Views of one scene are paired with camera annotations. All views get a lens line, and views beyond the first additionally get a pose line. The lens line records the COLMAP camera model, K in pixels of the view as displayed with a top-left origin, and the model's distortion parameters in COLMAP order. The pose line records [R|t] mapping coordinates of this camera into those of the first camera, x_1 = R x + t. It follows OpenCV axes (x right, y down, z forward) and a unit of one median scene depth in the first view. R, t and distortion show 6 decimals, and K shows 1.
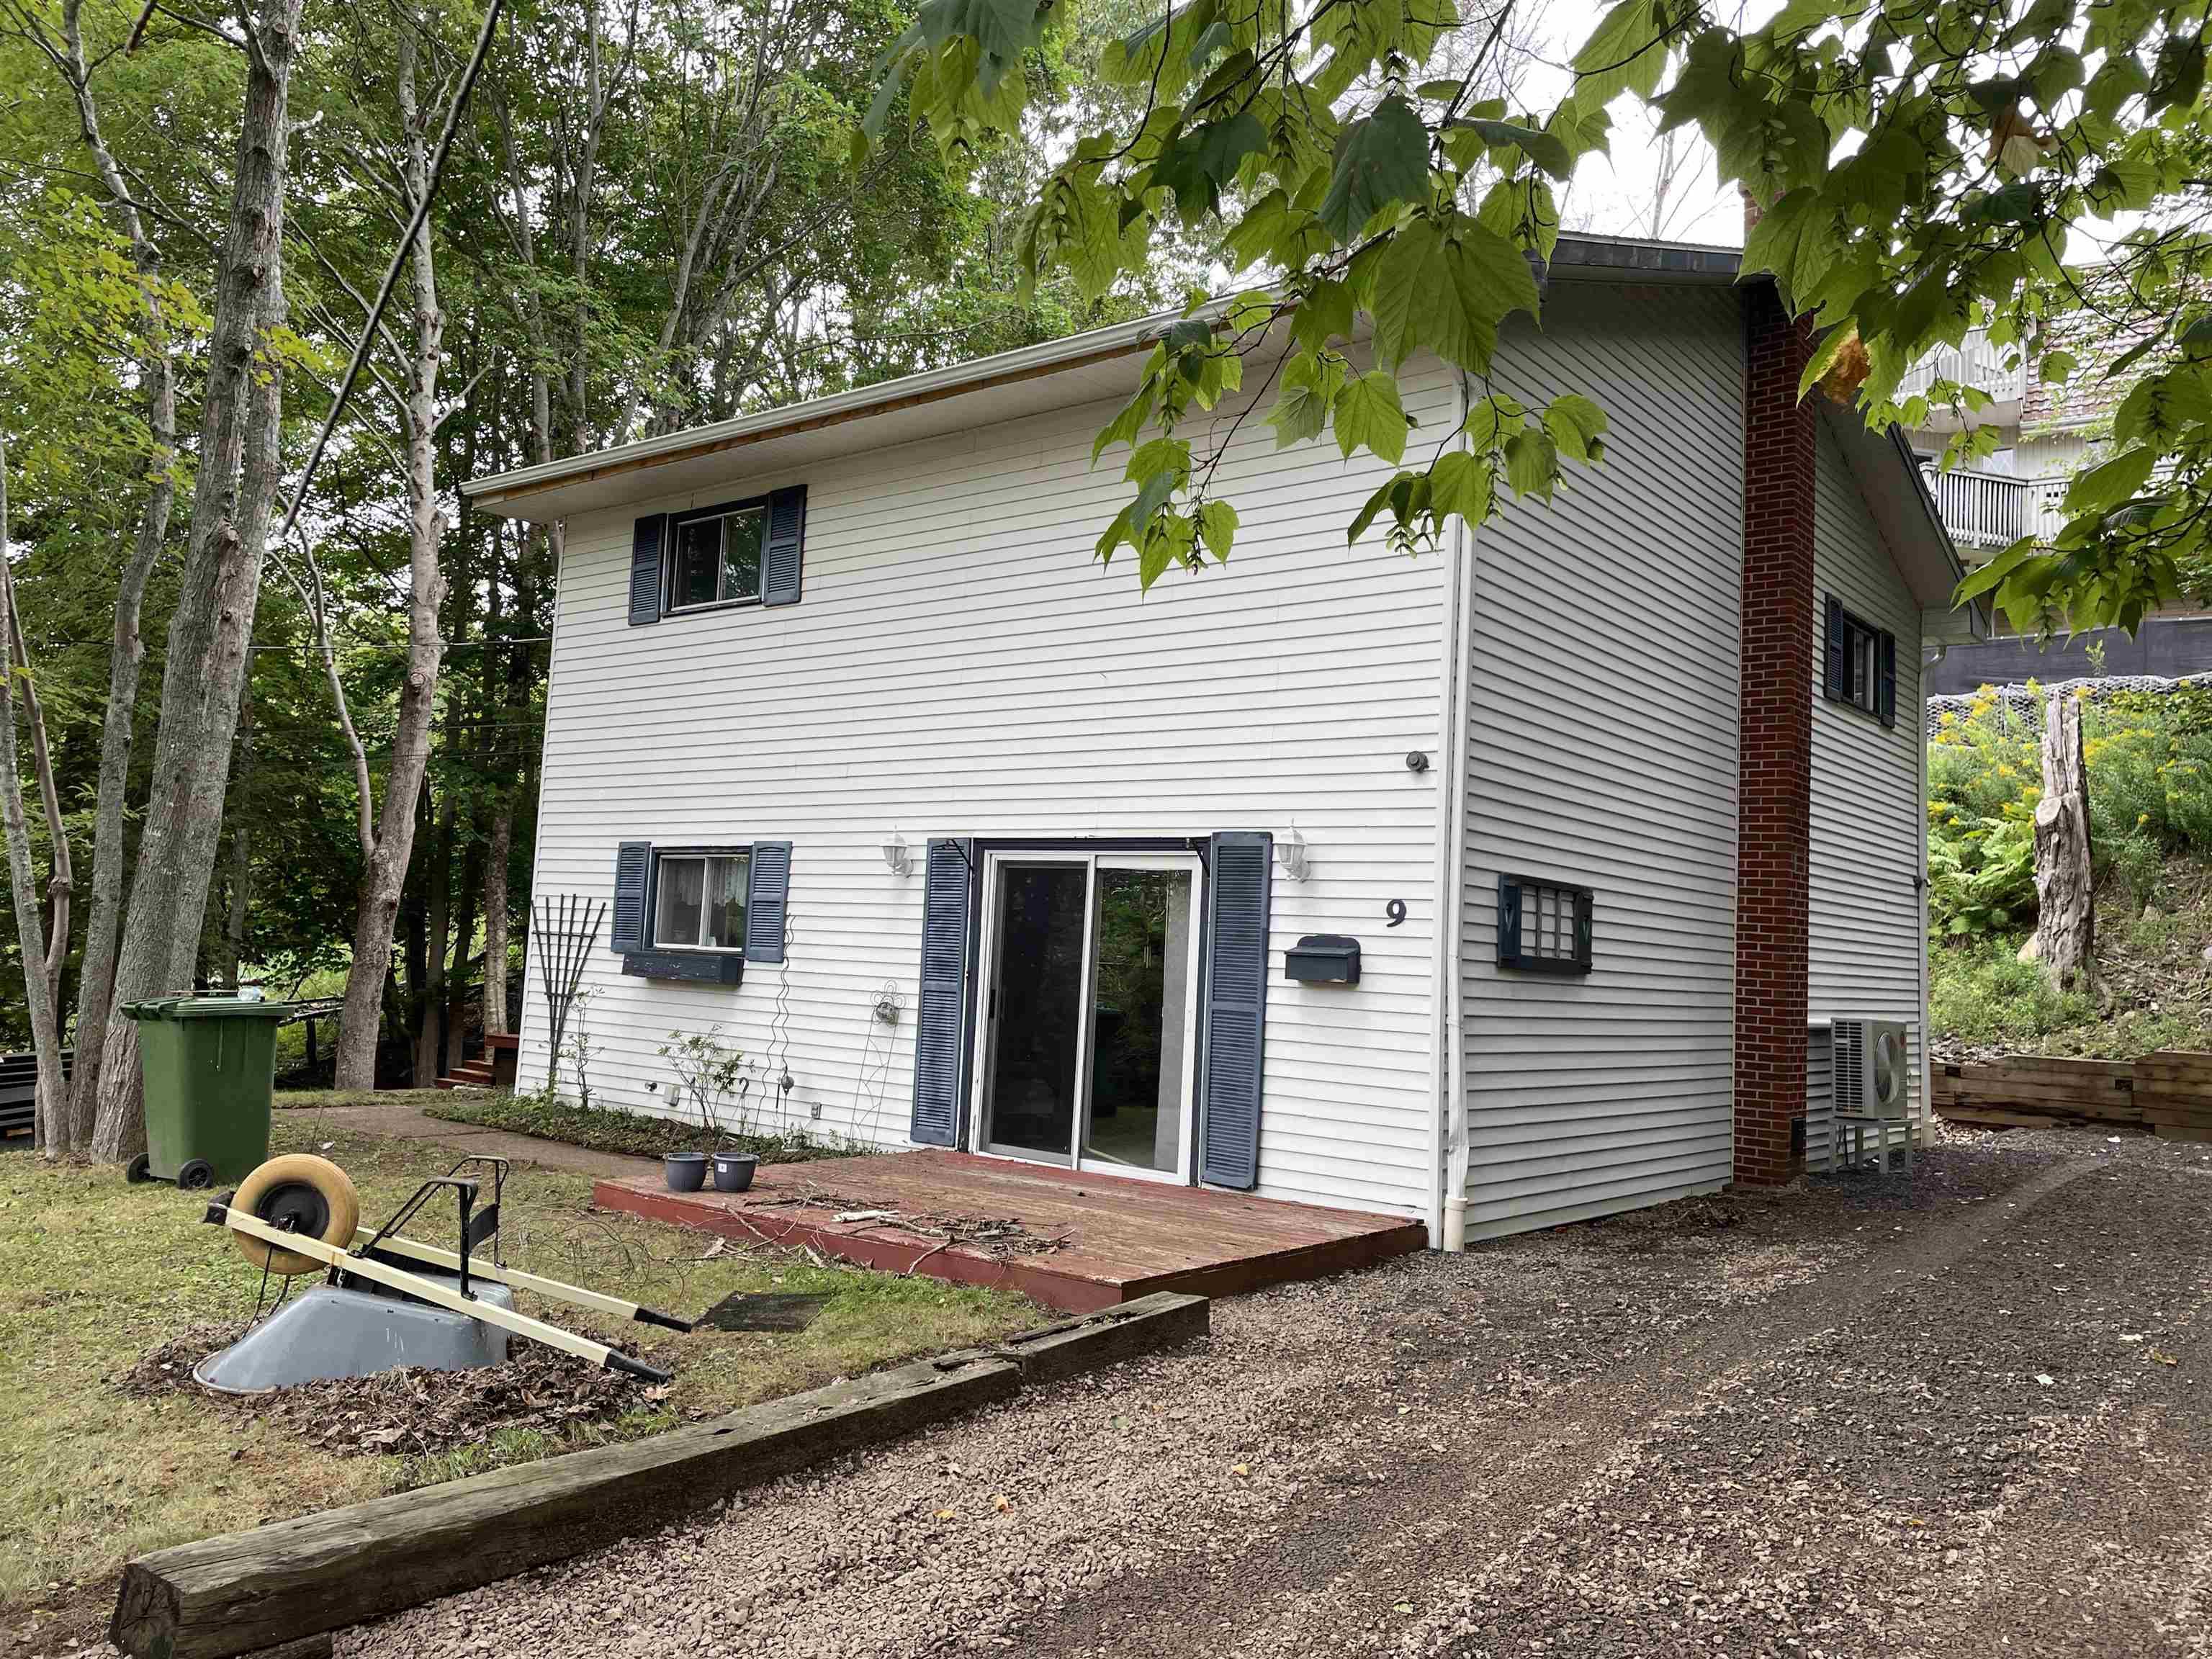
lens RADIAL K [[1675.0, 0, 1106.0], [0, 1675.0, 829.5], [0, 0, 1]] dist [0.095149, -0.000817]
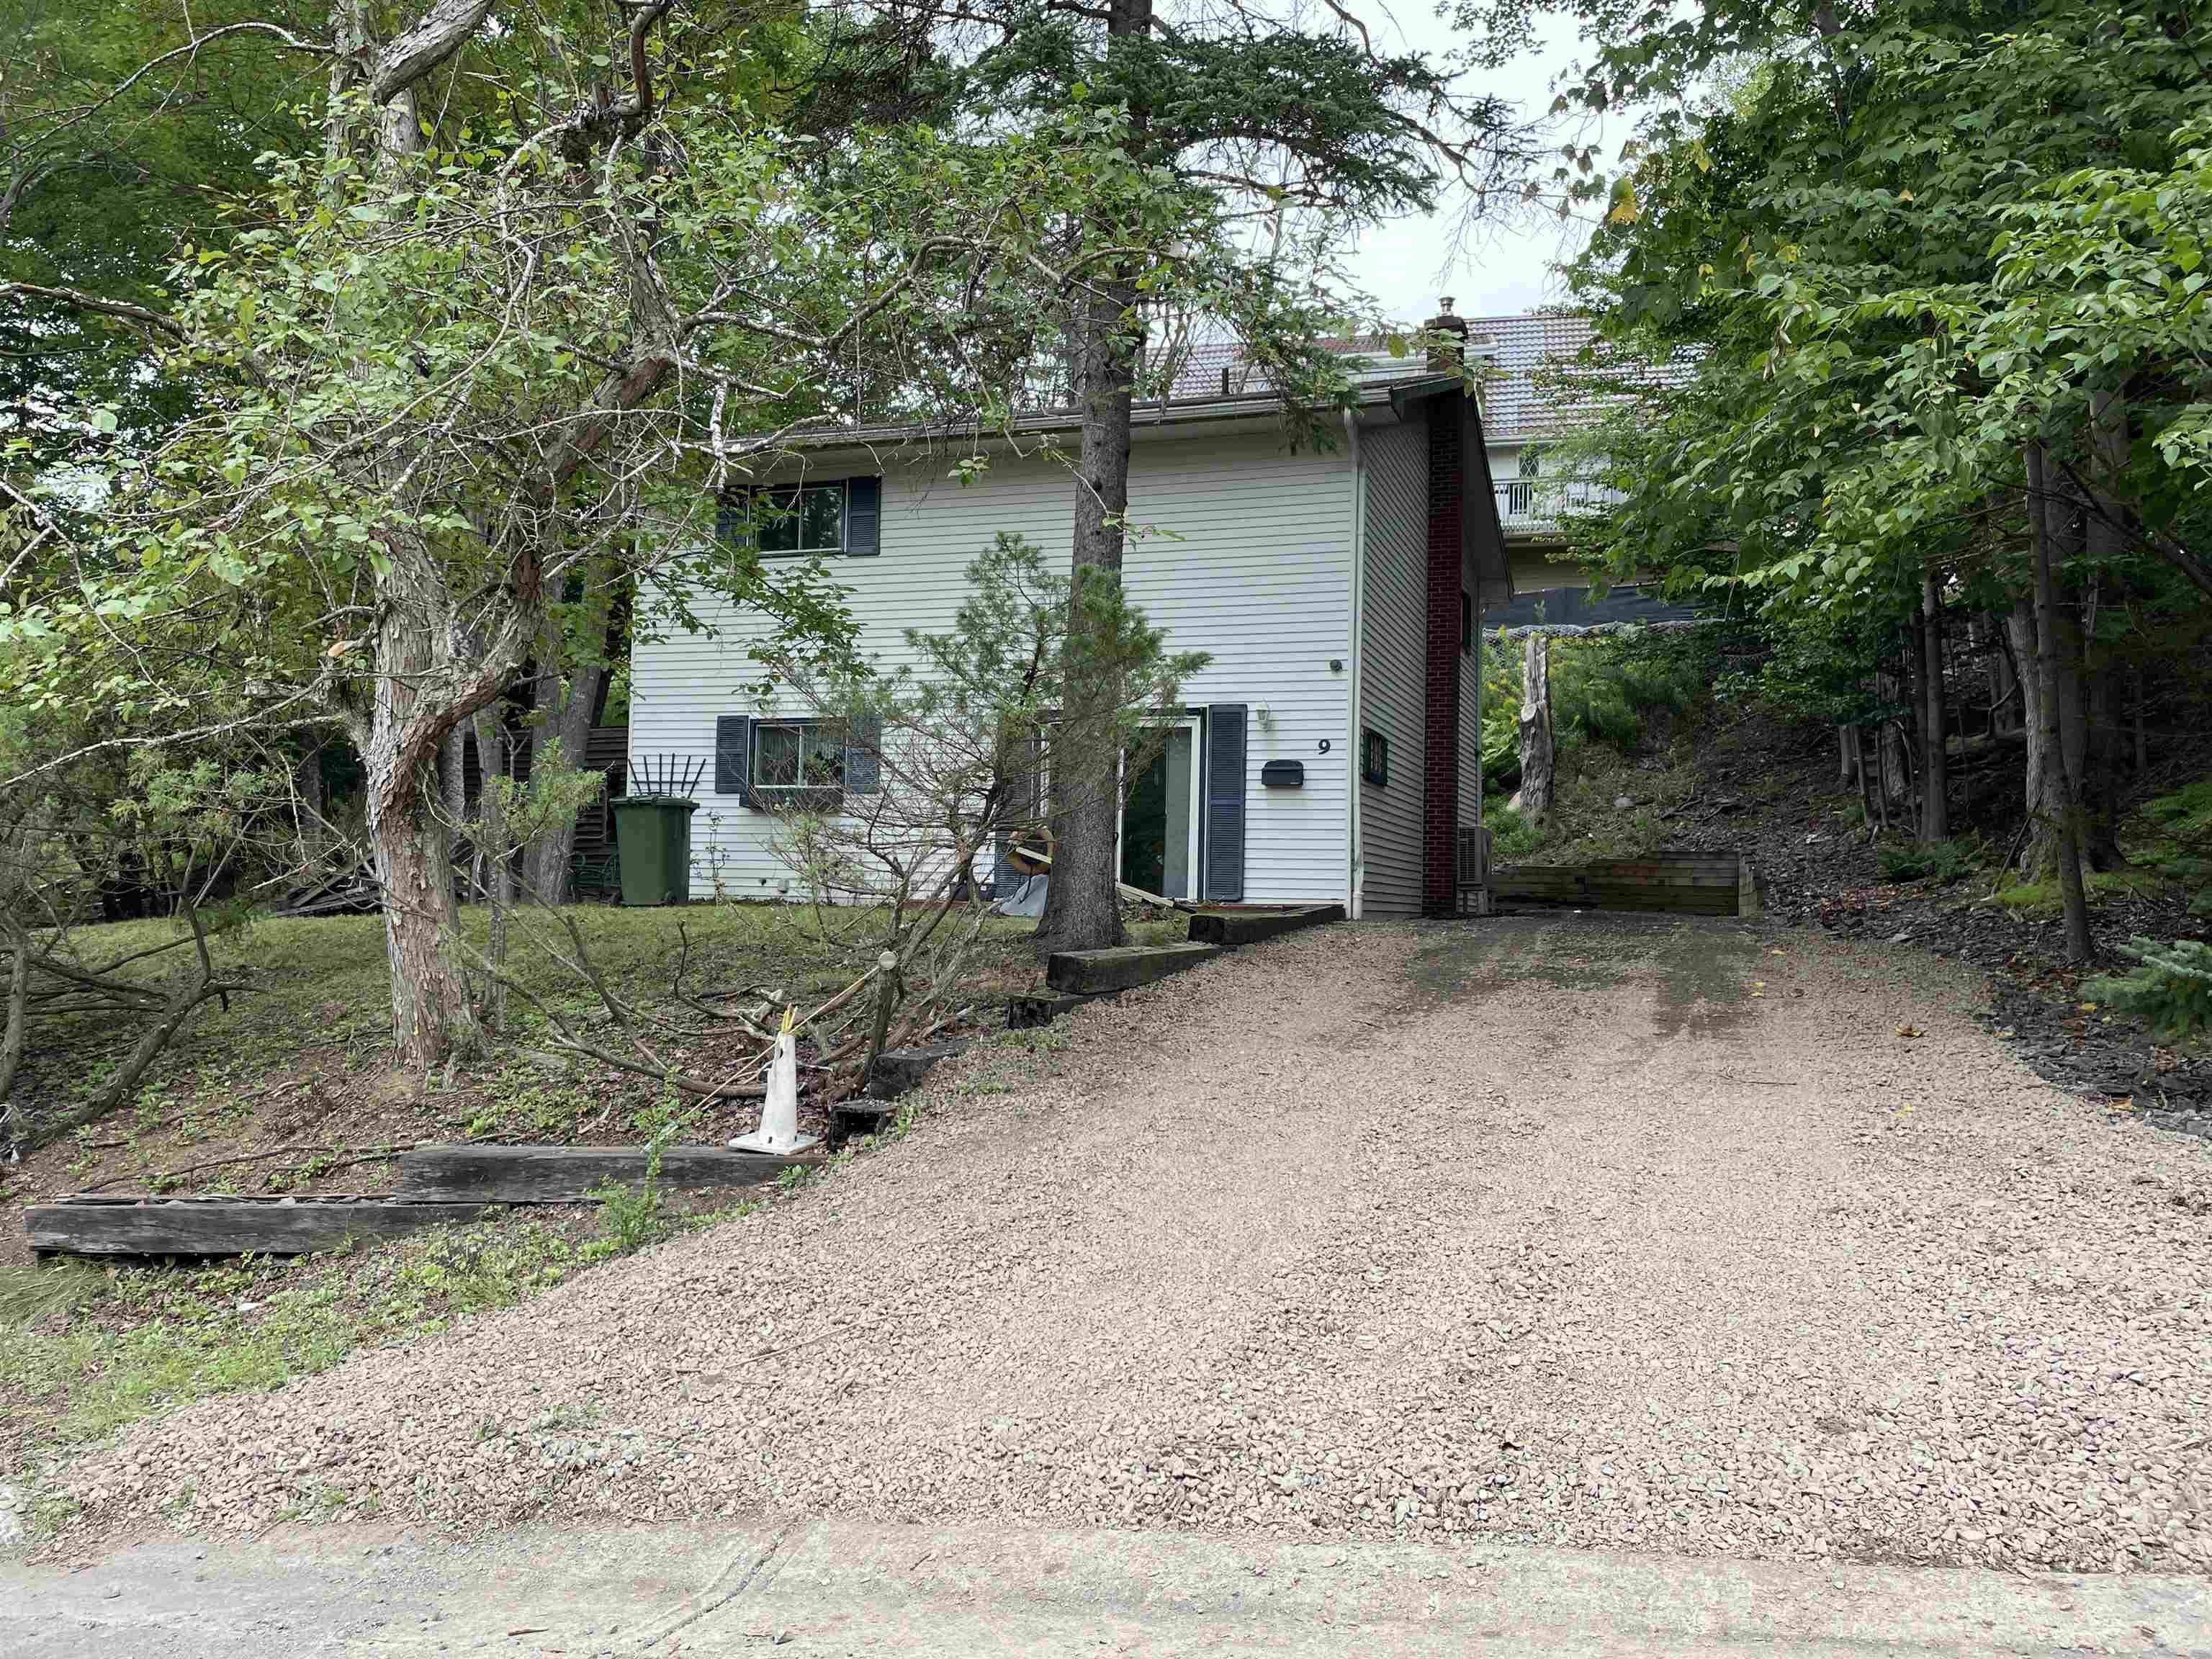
lens RADIAL K [[1675.0, 0, 1106.0], [0, 1675.0, 829.5], [0, 0, 1]] dist [0.095149, -0.000817]
pose [[0.947999, -0.013087, 0.318005, -0.466183], [-0.001695, 0.998932, 0.046164, 0.040096], [-0.318270, -0.044303, 0.946964, -0.495742]]
